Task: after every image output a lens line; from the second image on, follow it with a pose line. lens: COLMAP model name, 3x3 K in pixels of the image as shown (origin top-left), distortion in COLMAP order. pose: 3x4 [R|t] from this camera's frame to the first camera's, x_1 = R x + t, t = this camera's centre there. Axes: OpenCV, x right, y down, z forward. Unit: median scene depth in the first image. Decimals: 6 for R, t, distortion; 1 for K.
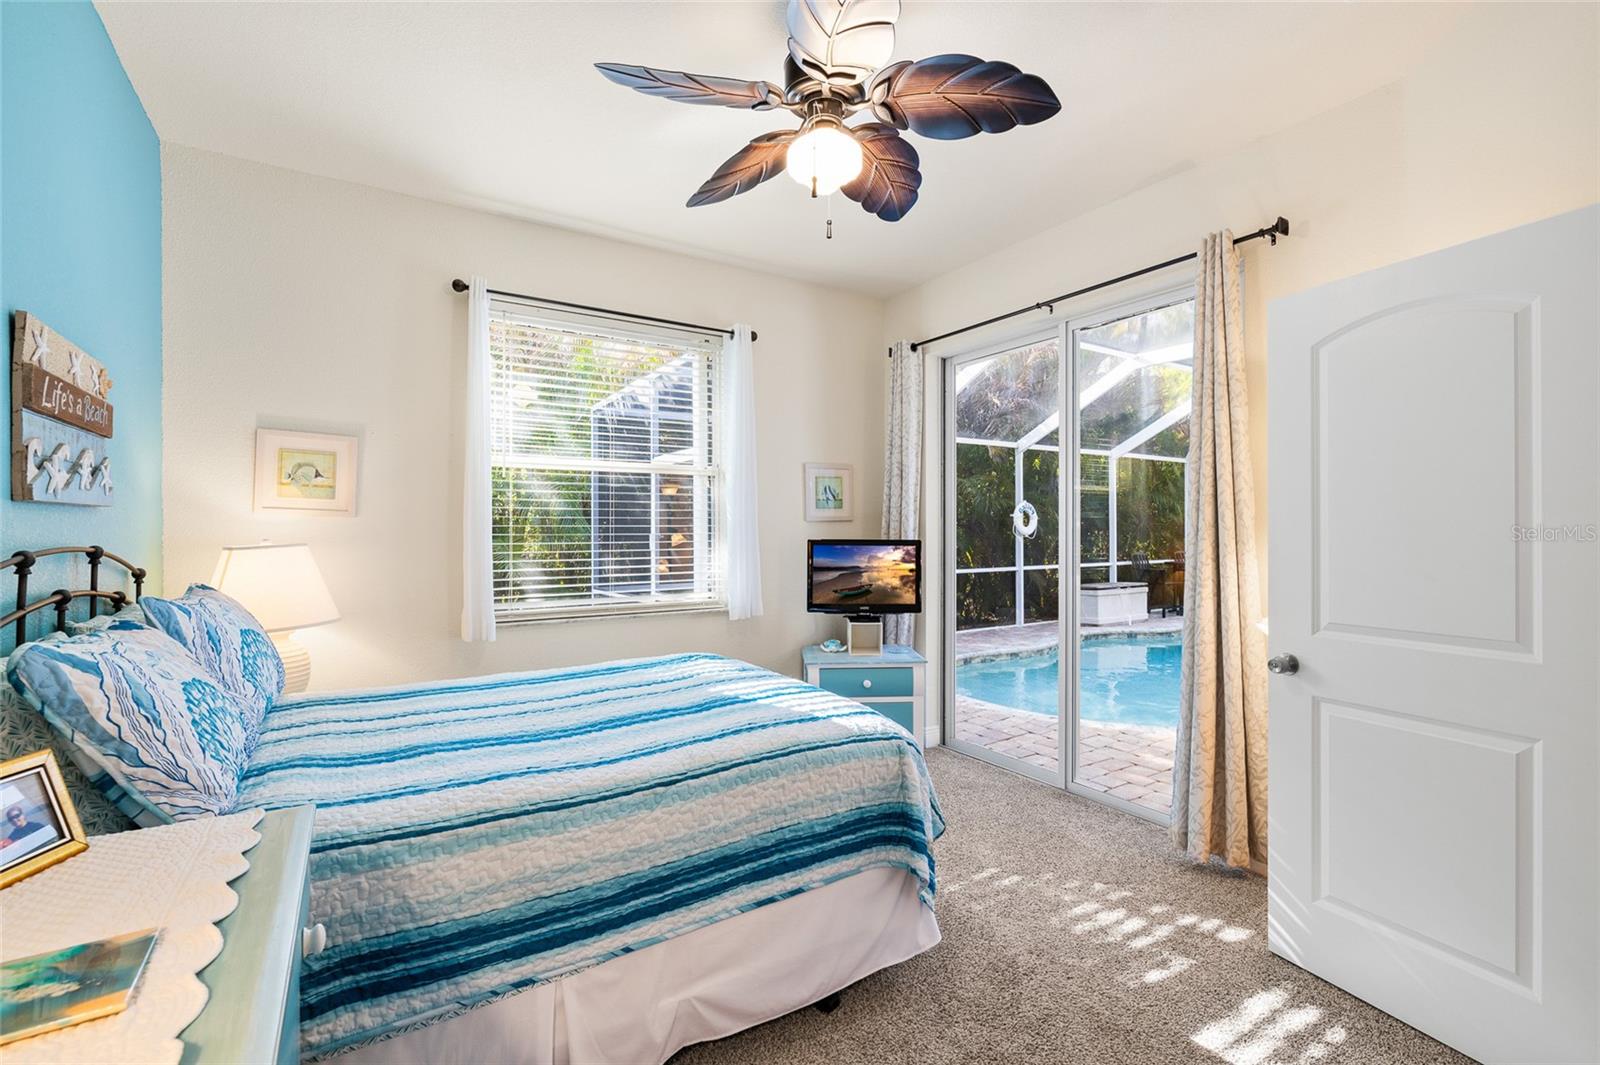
lens RADIAL K [[707.6, 0, 800.4], [0, 707.6, 528.0], [0, 0, 1]] dist [-0.006682, 0.000245]
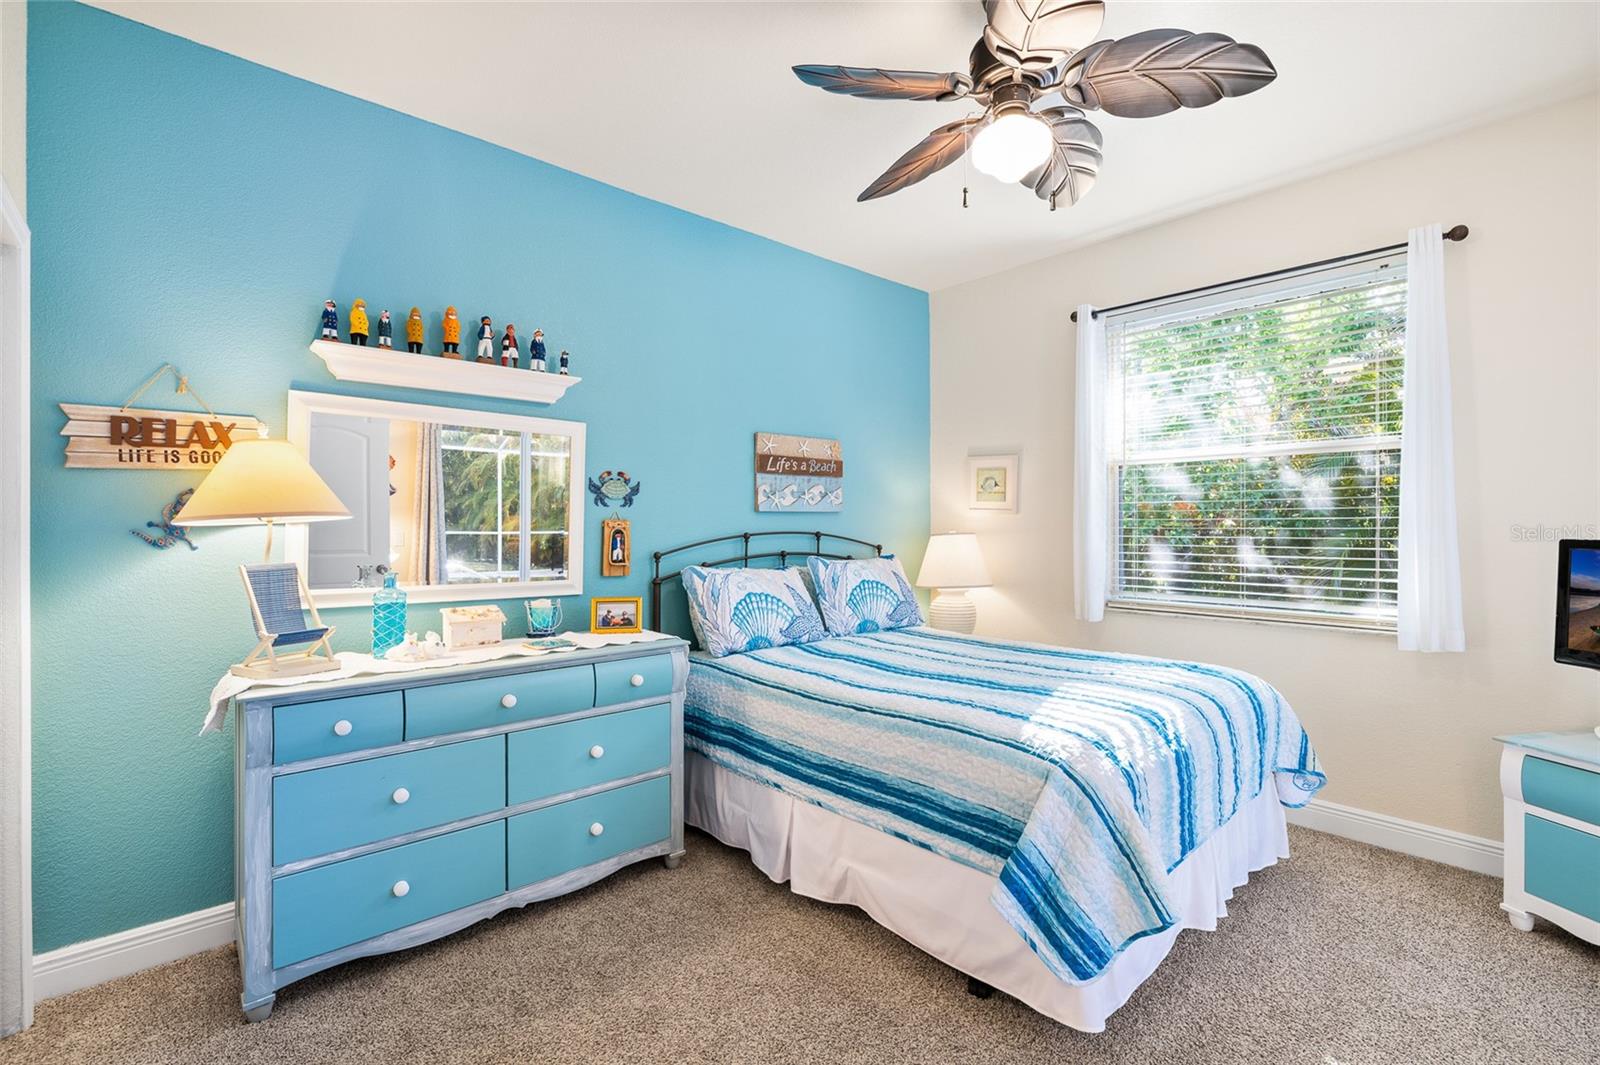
lens RADIAL K [[705.1, 0, 800.8], [0, 705.1, 524.0], [0, 0, 1]] dist [-0.025510, -0.000274]
pose [[0.165499, -0.000586, -0.986210, 0.986296], [0.003200, 0.999995, -0.000057, 0.003404], [0.986205, -0.003146, 0.165500, 0.580771]]
